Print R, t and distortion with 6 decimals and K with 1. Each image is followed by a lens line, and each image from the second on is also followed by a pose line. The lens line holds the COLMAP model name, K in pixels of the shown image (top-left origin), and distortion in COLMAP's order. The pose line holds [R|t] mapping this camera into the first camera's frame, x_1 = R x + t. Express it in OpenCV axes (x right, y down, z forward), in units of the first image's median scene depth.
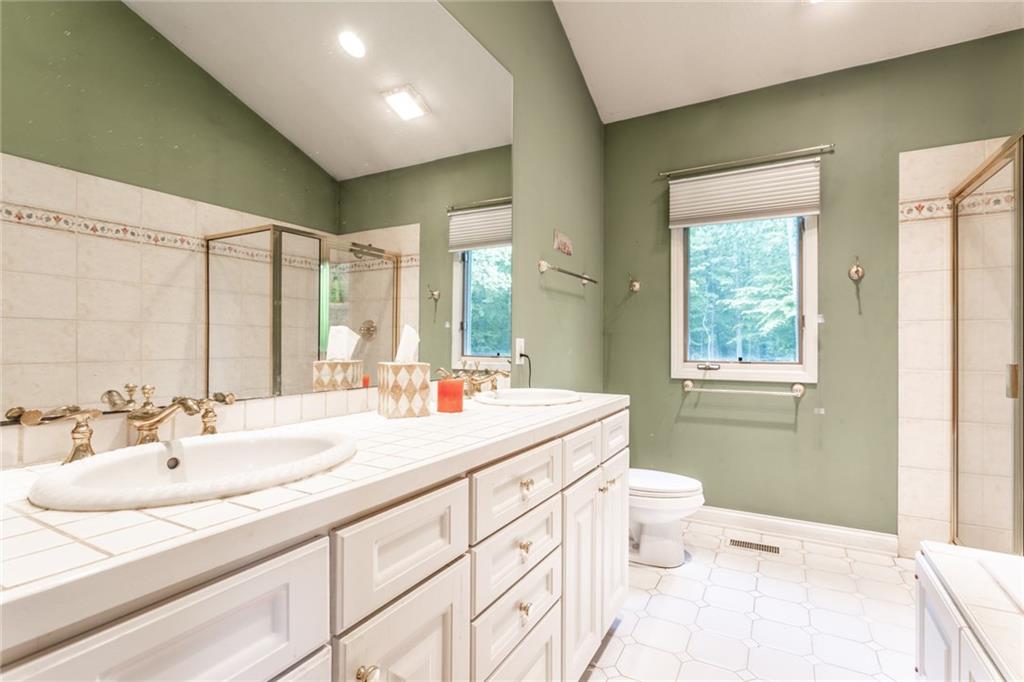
lens RADIAL K [[489.2, 0, 511.2], [0, 489.2, 341.1], [0, 0, 1]] dist [-0.002117, 0.002206]
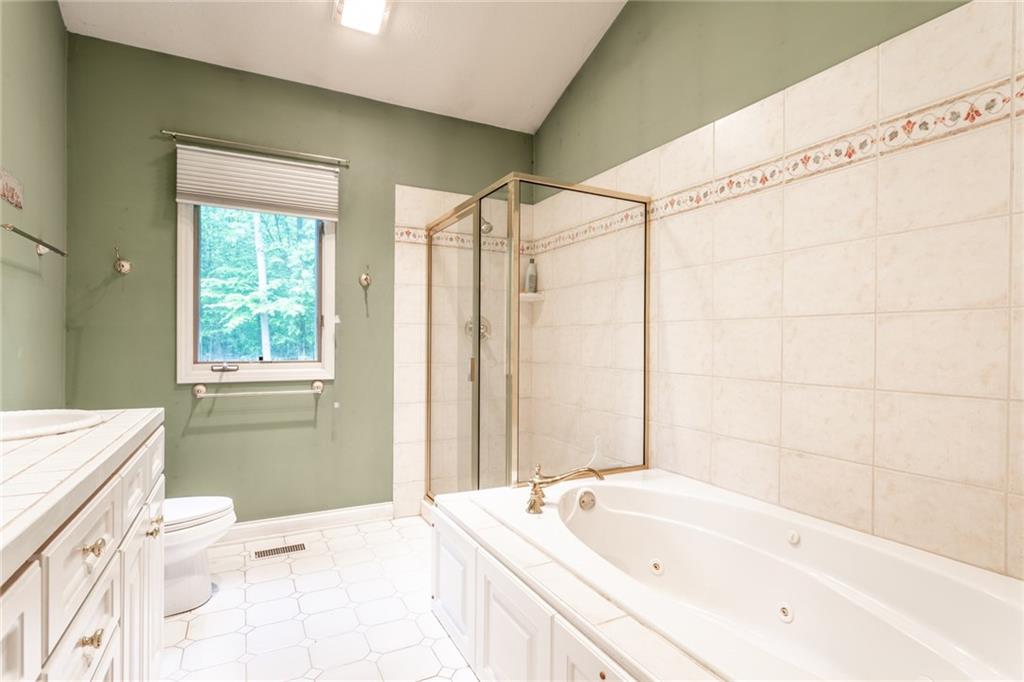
lens RADIAL K [[521.7, 0, 514.5], [0, 521.7, 343.6], [0, 0, 1]] dist [-0.002422, 0.000891]
pose [[0.539942, 0.000260, 0.841702, -0.121232], [-0.008958, 0.999945, 0.005437, -0.001704], [-0.841655, -0.010475, 0.539915, 0.052266]]
